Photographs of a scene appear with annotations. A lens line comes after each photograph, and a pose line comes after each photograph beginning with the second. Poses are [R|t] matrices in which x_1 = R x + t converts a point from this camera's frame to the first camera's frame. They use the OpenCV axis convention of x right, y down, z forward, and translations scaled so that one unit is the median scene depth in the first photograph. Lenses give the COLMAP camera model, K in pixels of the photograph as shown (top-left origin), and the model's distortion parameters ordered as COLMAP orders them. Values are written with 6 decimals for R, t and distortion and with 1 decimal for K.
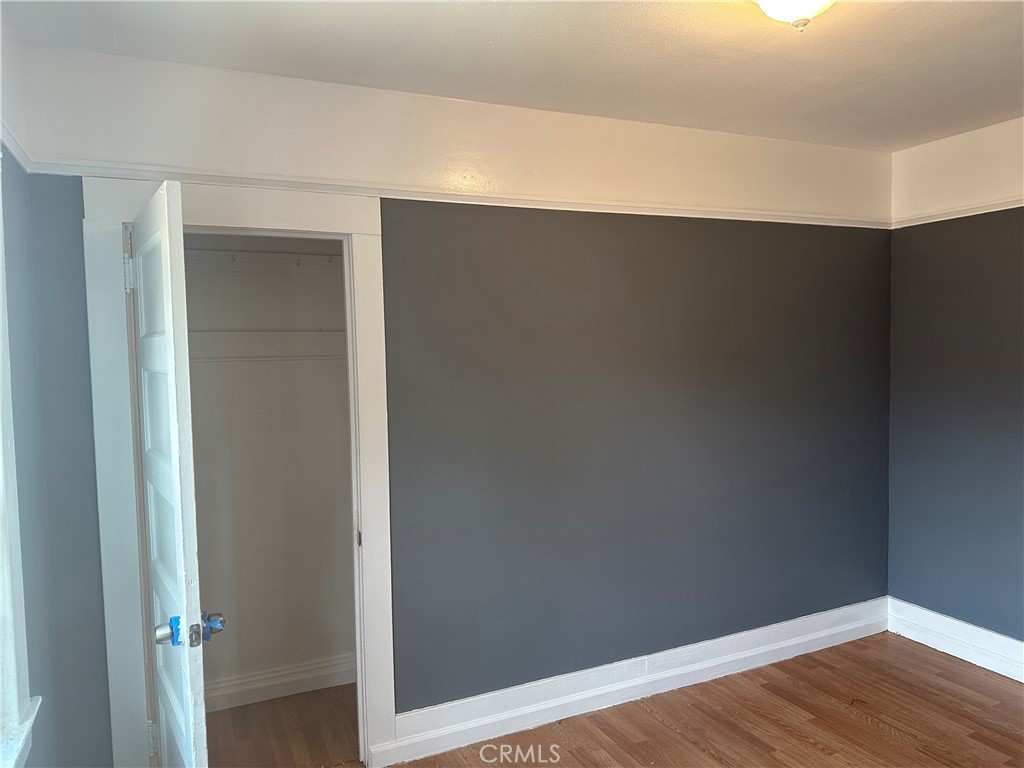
lens RADIAL K [[729.1, 0, 512.0], [0, 729.1, 384.0], [0, 0, 1]] dist [0.069498, -0.102873]
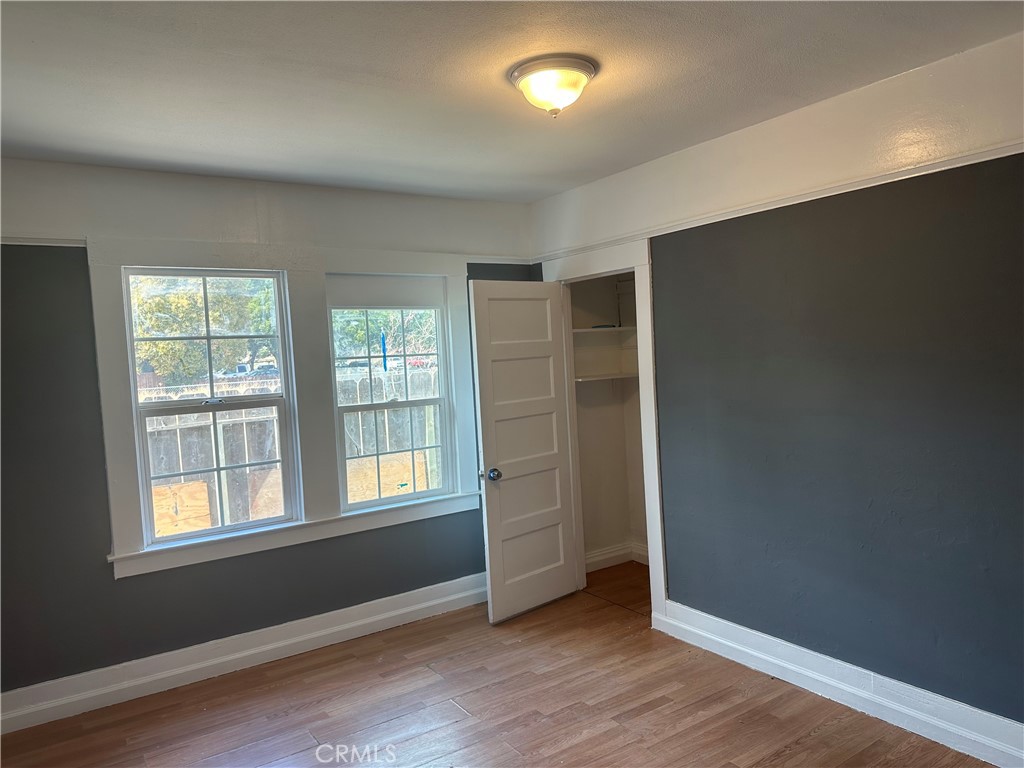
lens RADIAL K [[738.5, 0, 512.0], [0, 738.5, 384.0], [0, 0, 1]] dist [0.068133, -0.001092]
pose [[0.154349, 0.061802, -0.986082, 1.173441], [0.007843, 0.997934, 0.063772, -0.060614], [0.987985, -0.017577, 0.153546, 0.481473]]
